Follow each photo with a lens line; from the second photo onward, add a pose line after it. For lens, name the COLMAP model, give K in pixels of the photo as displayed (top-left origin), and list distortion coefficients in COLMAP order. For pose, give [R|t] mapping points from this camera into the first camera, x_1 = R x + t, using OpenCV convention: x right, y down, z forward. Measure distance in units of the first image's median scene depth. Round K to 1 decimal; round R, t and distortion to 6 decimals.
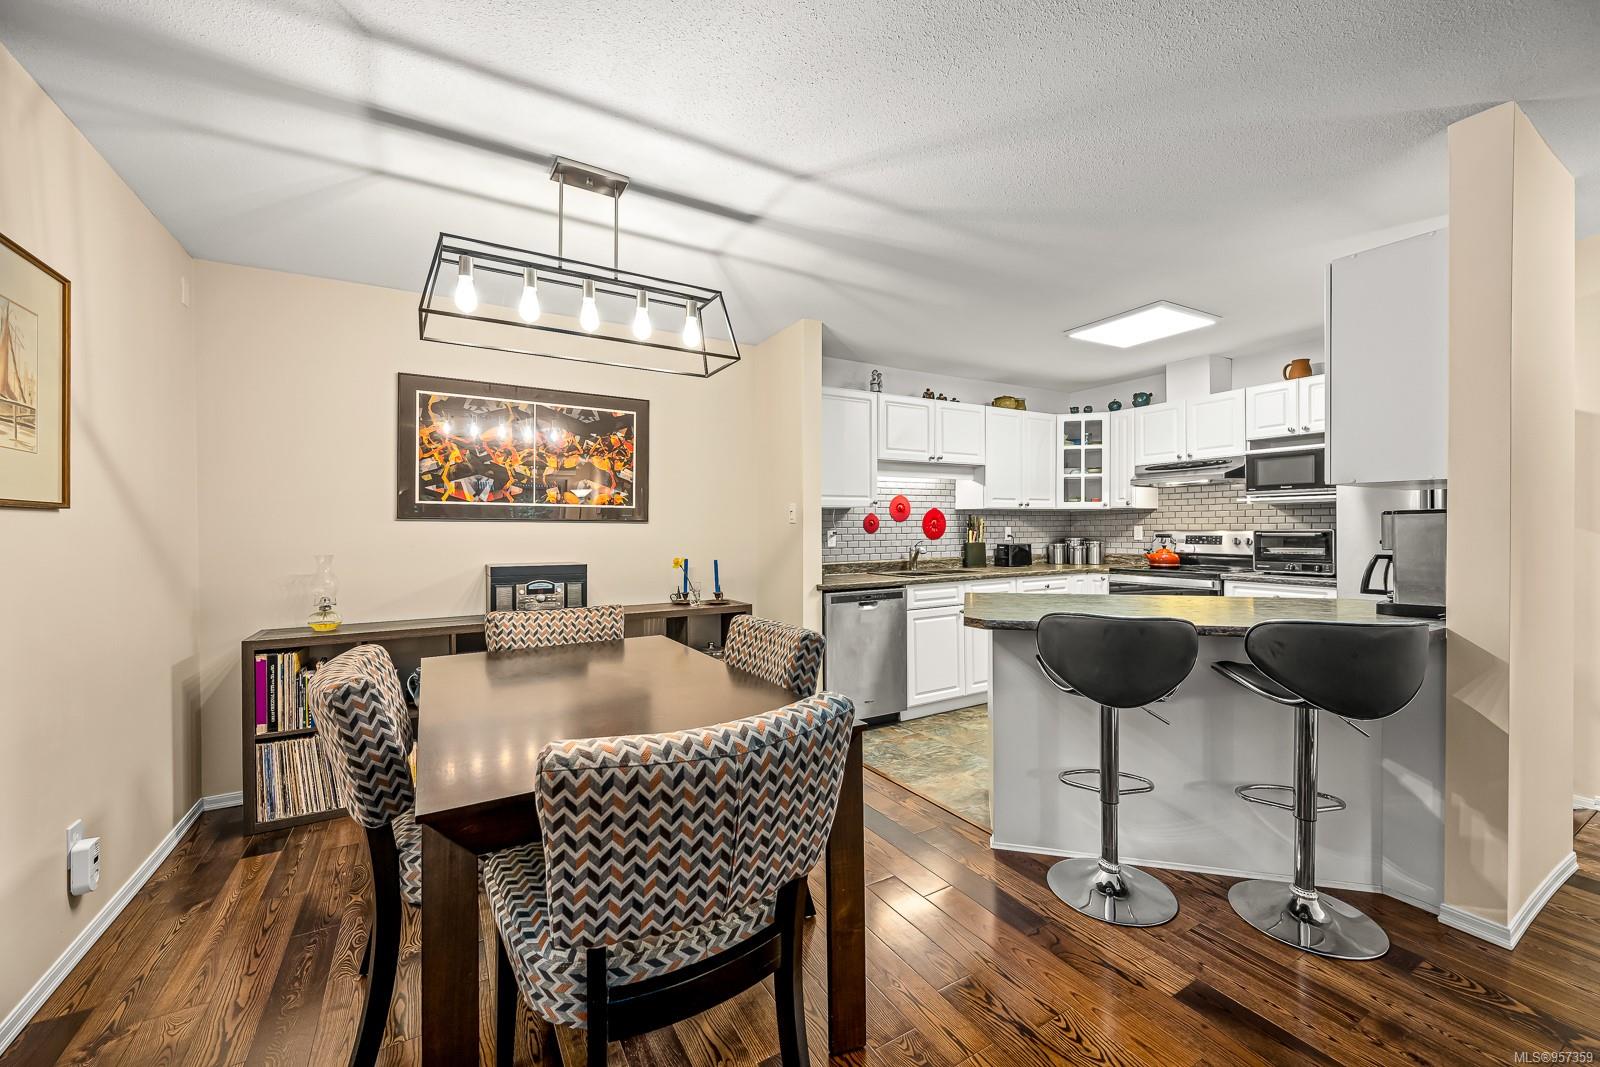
lens RADIAL K [[639.2, 0, 801.7], [0, 639.2, 528.7], [0, 0, 1]] dist [-0.001391, 0.000063]
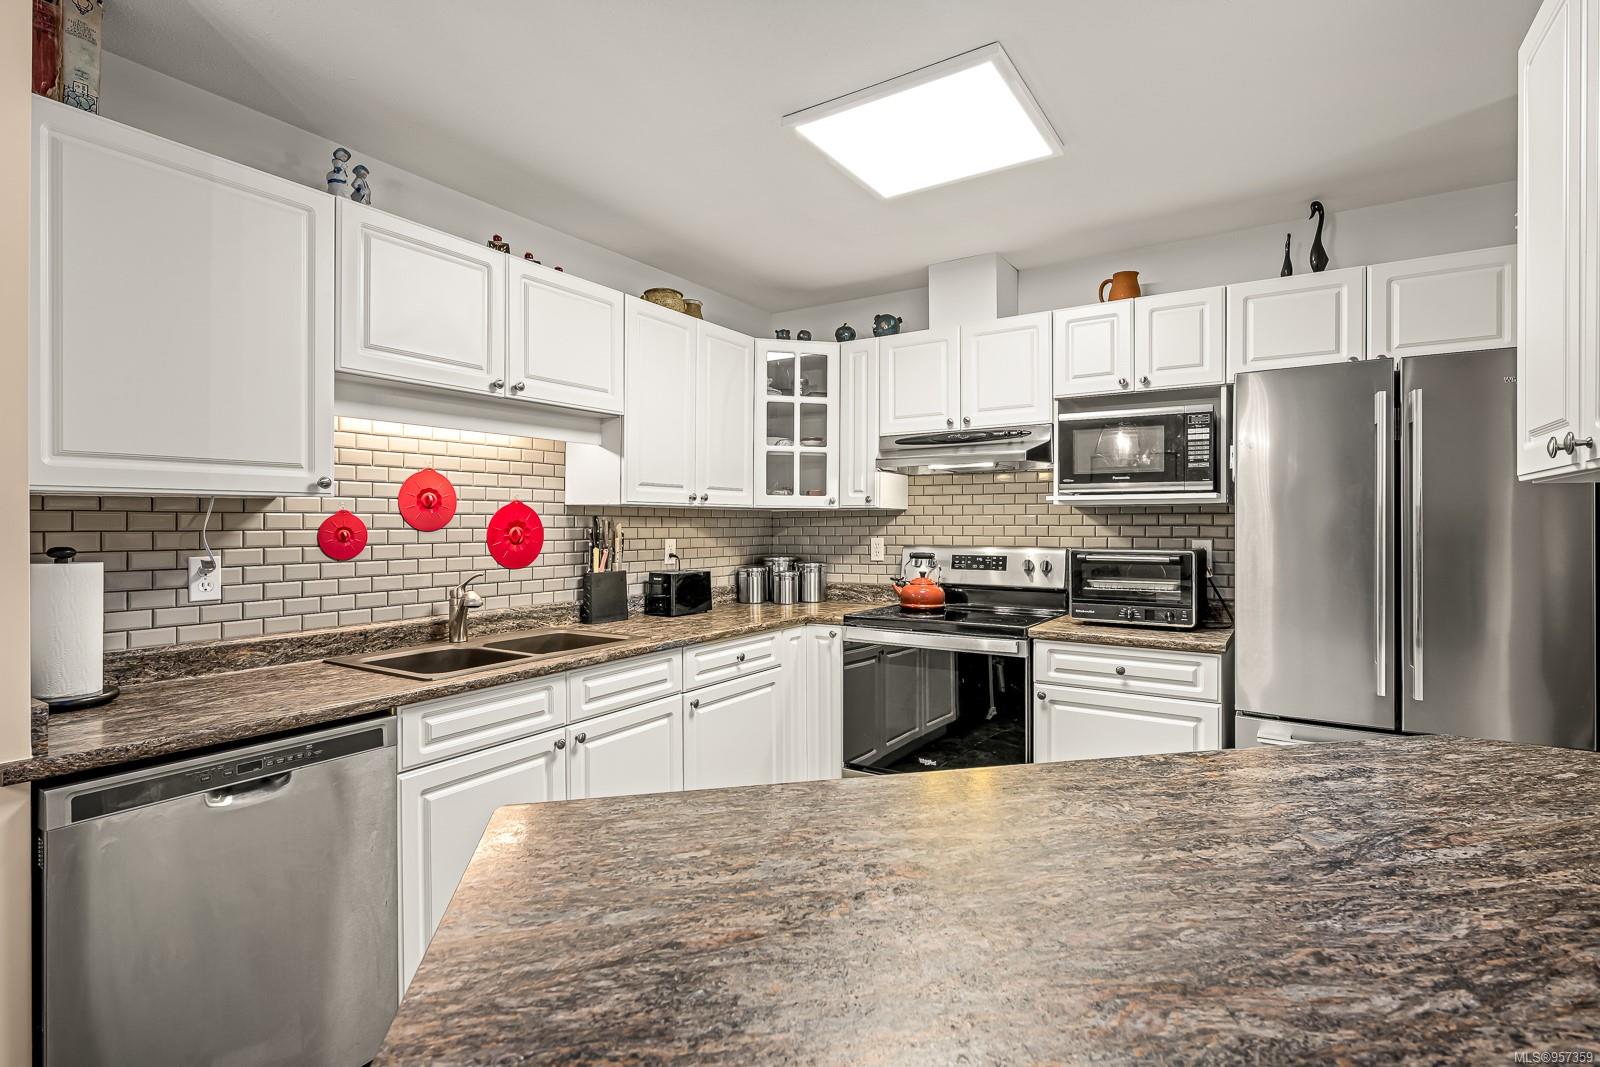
lens RADIAL K [[773.6, 0, 808.5], [0, 773.6, 523.7], [0, 0, 1]] dist [-0.000831, -0.000785]
pose [[0.887531, 0.006511, 0.460702, 0.177176], [-0.004631, 0.999976, -0.005211, -0.018009], [-0.460725, 0.002492, 0.887540, 0.515889]]
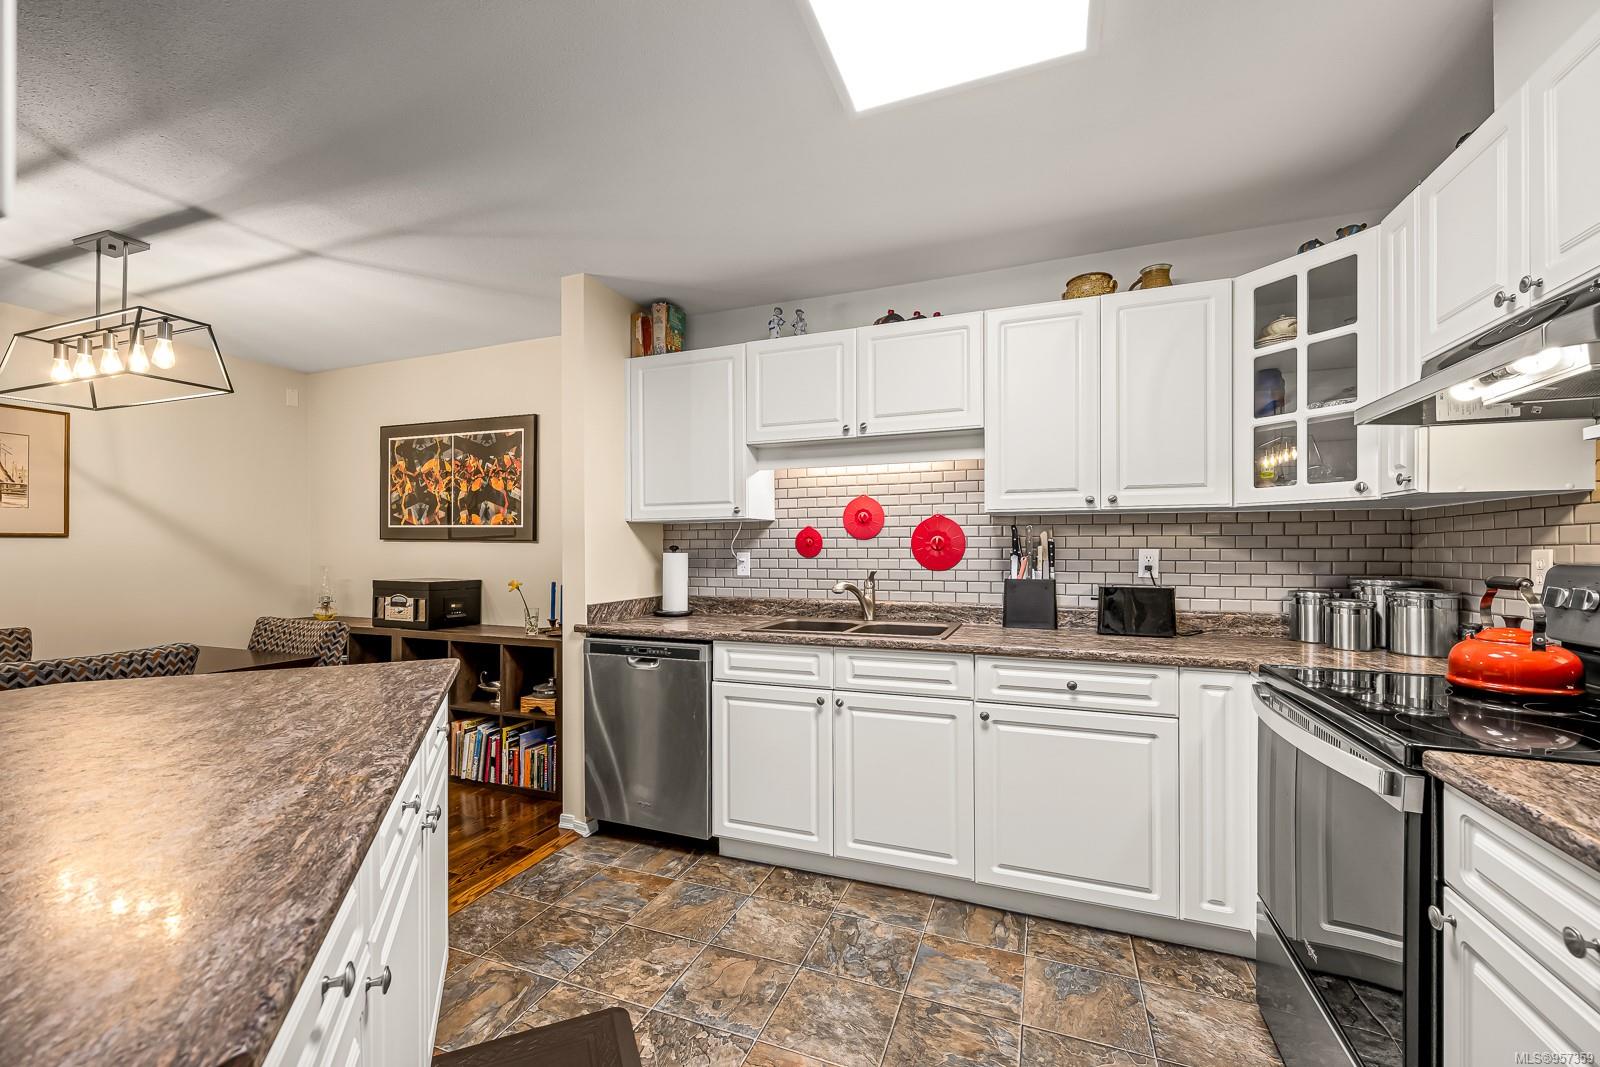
lens RADIAL K [[639.2, 0, 784.5], [0, 639.2, 543.7], [0, 0, 1]] dist [-0.001391, 0.000063]
pose [[0.614608, 0.001046, -0.788832, 0.743305], [-0.003509, 0.999993, -0.001408, -0.007045], [0.788825, 0.003633, 0.614608, 0.705206]]
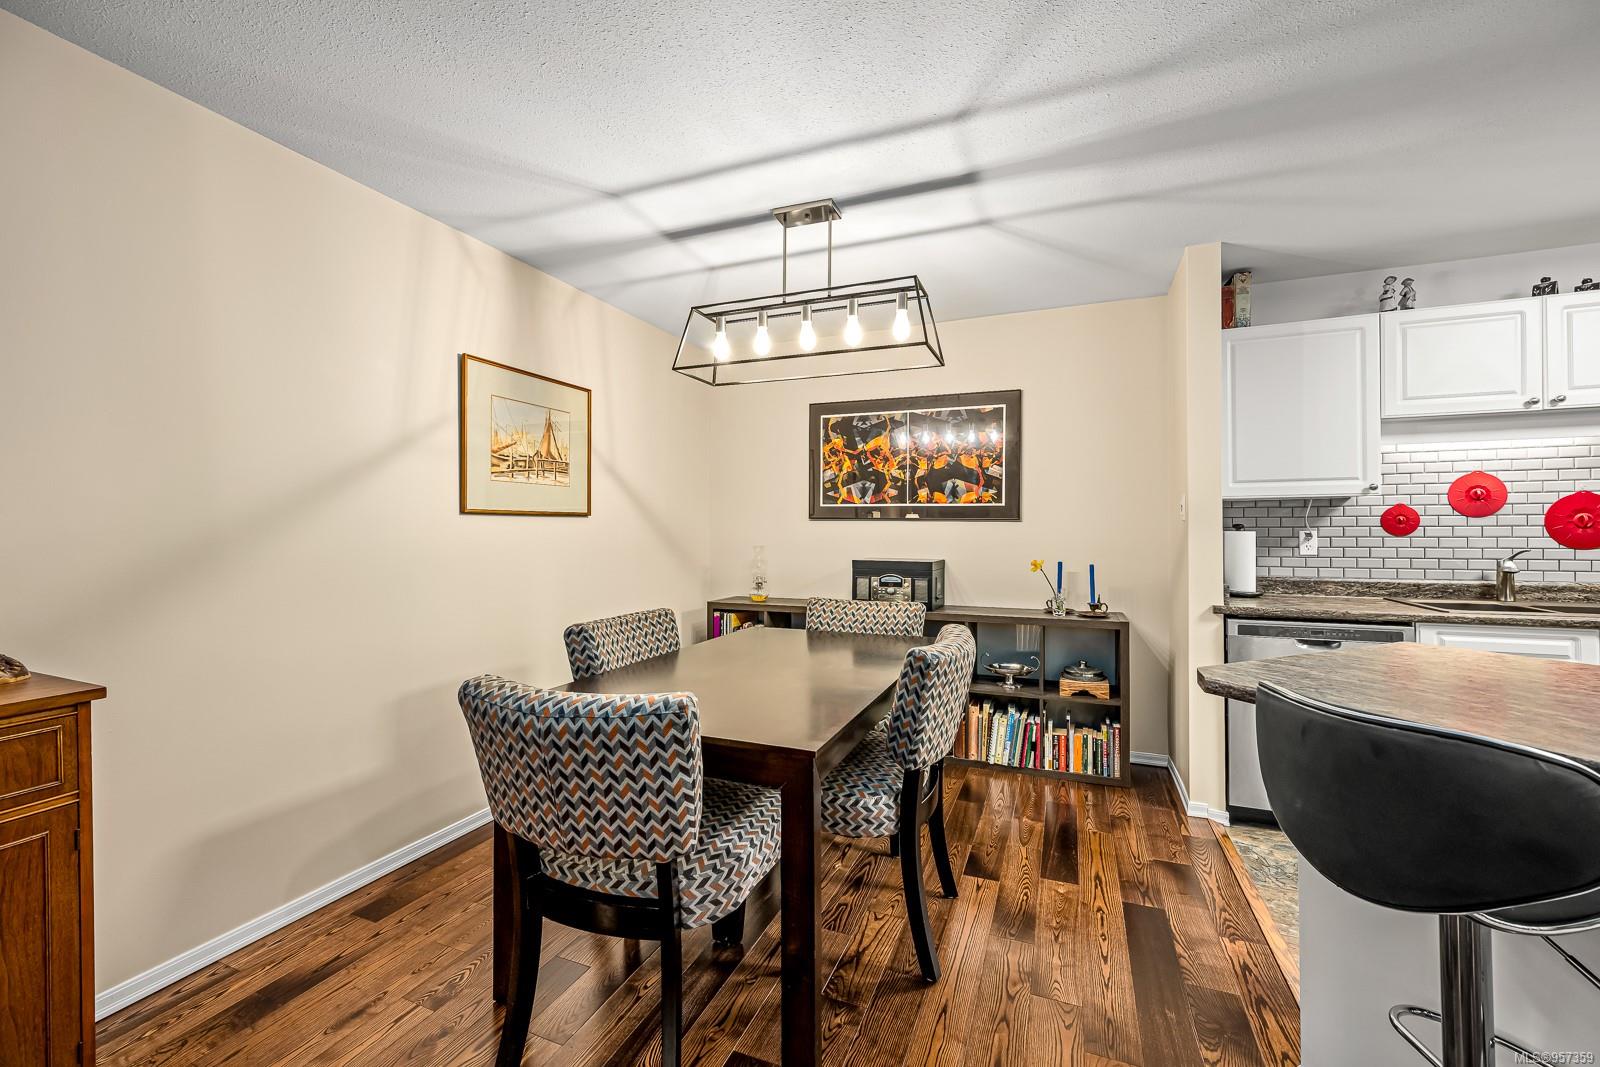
lens RADIAL K [[639.2, 0, 798.1], [0, 639.2, 524.8], [0, 0, 1]] dist [-0.001391, 0.000063]
pose [[0.601341, 0.000417, -0.798993, 0.311003], [-0.002136, 0.999997, -0.001086, -0.002032], [0.798990, 0.002359, 0.601340, 0.178042]]
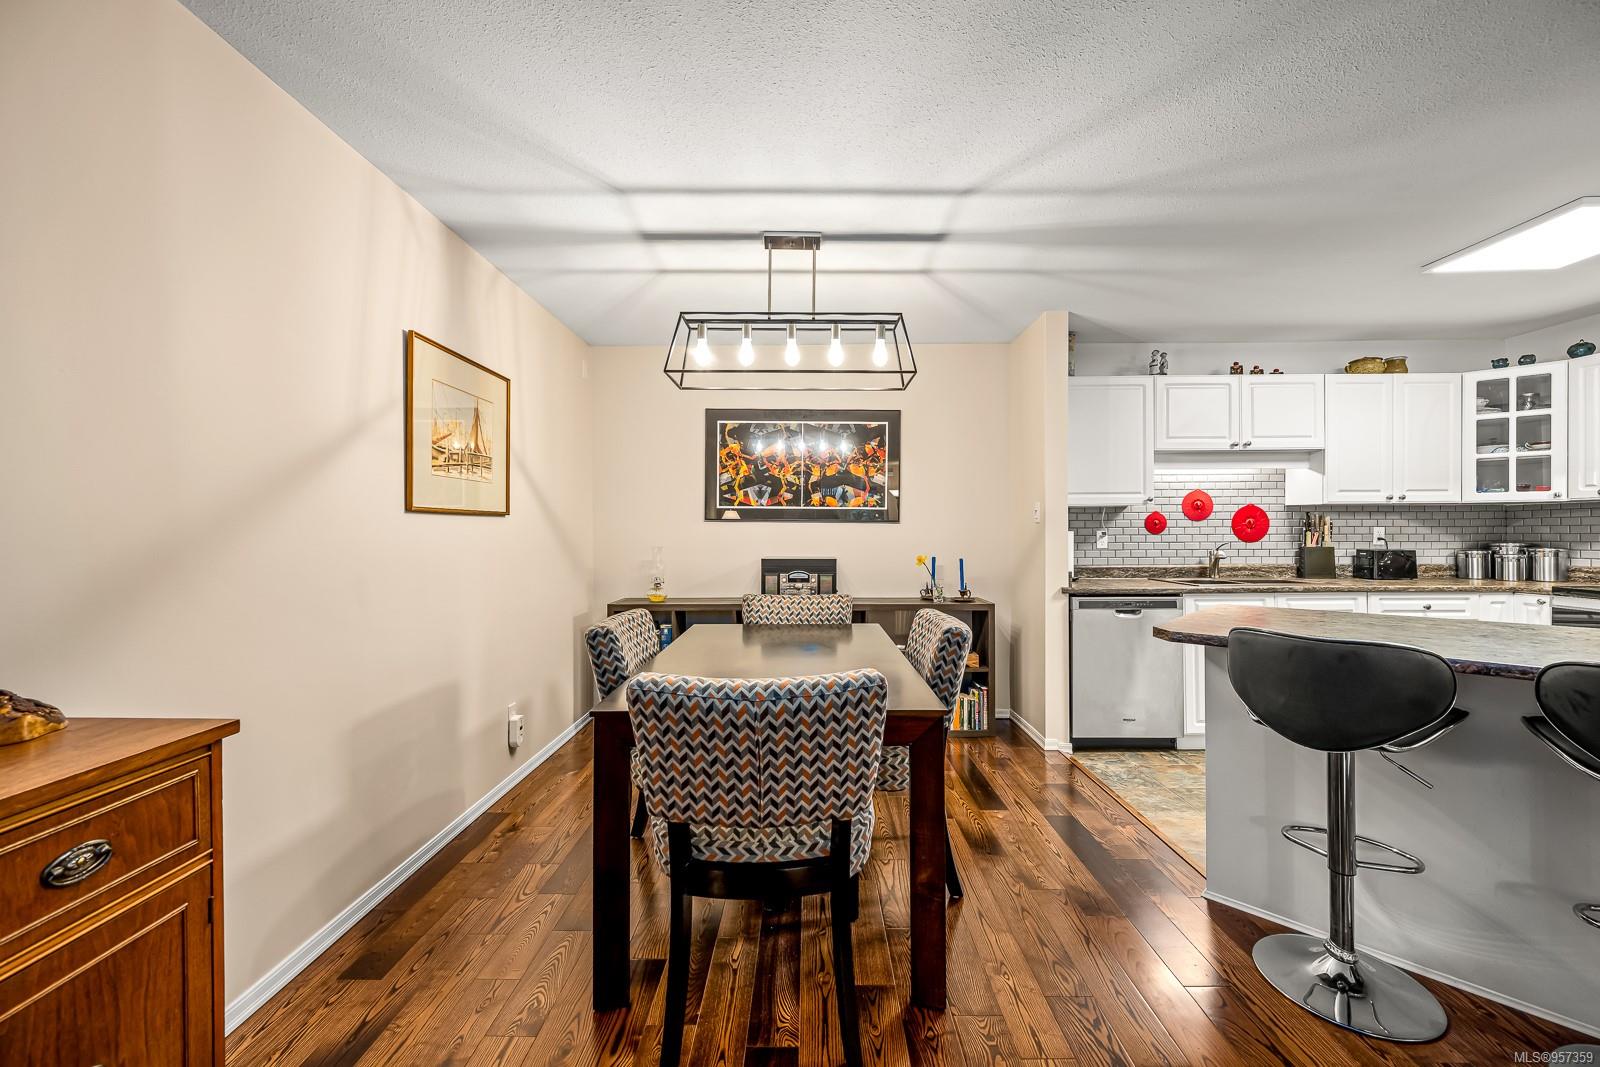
lens RADIAL K [[639.2, 0, 796.5], [0, 639.2, 526.8], [0, 0, 1]] dist [-0.001391, 0.000063]
pose [[0.854544, 0.001702, -0.519376, 0.174714], [-0.002846, 0.999995, -0.001406, -0.000304], [0.519371, 0.002679, 0.854545, -0.020582]]
